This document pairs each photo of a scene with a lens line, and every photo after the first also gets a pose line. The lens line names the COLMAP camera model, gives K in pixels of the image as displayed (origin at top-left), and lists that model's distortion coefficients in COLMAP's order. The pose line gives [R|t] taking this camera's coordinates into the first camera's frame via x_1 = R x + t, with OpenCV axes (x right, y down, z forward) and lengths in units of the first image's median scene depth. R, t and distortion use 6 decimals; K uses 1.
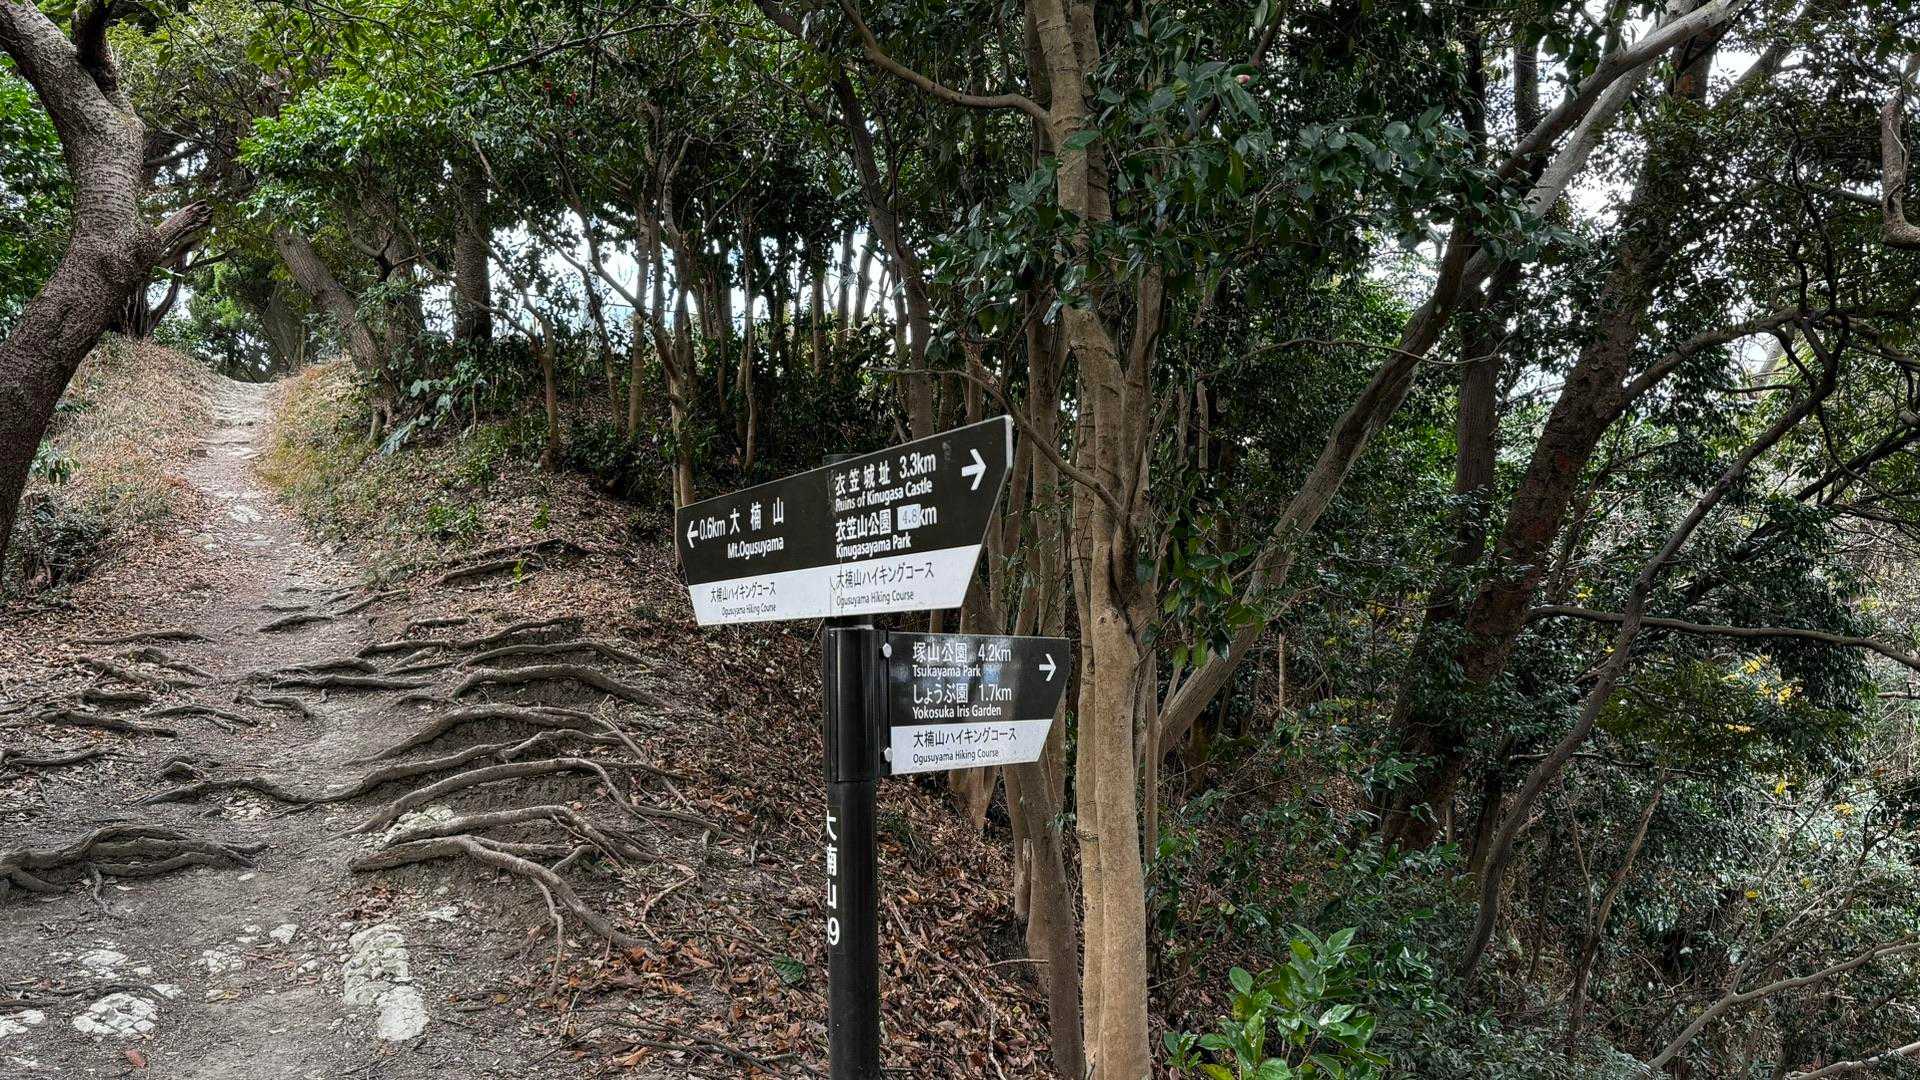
lens RADIAL K [[1493.8, 0, 962.6], [0, 1493.8, 553.1], [0, 0, 1]] dist [0.083026, -0.145954]
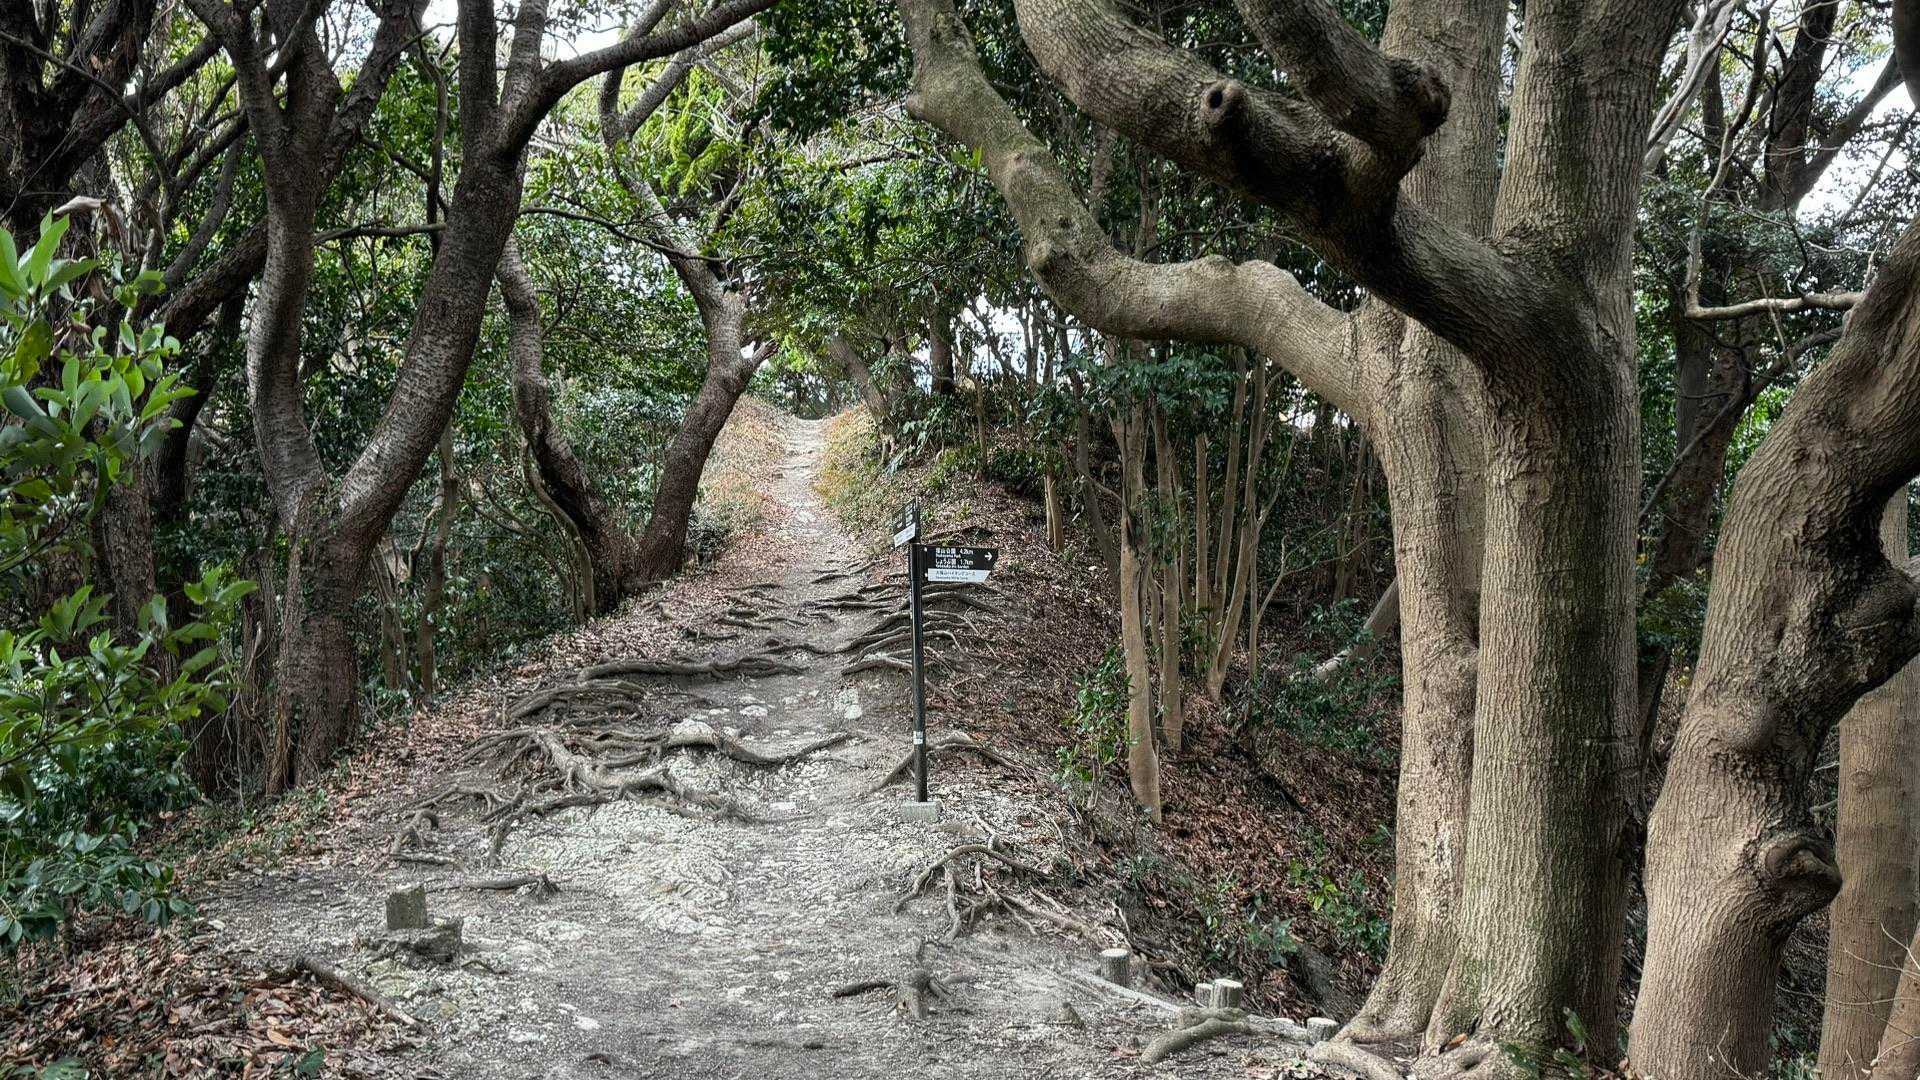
lens RADIAL K [[1493.8, 0, 962.6], [0, 1493.8, 553.1], [0, 0, 1]] dist [0.083026, -0.145954]
pose [[0.939255, -0.029698, -0.341932, 0.277234], [0.033857, 0.999407, 0.006198, 0.010317], [0.341546, -0.017398, 0.939704, -0.537923]]
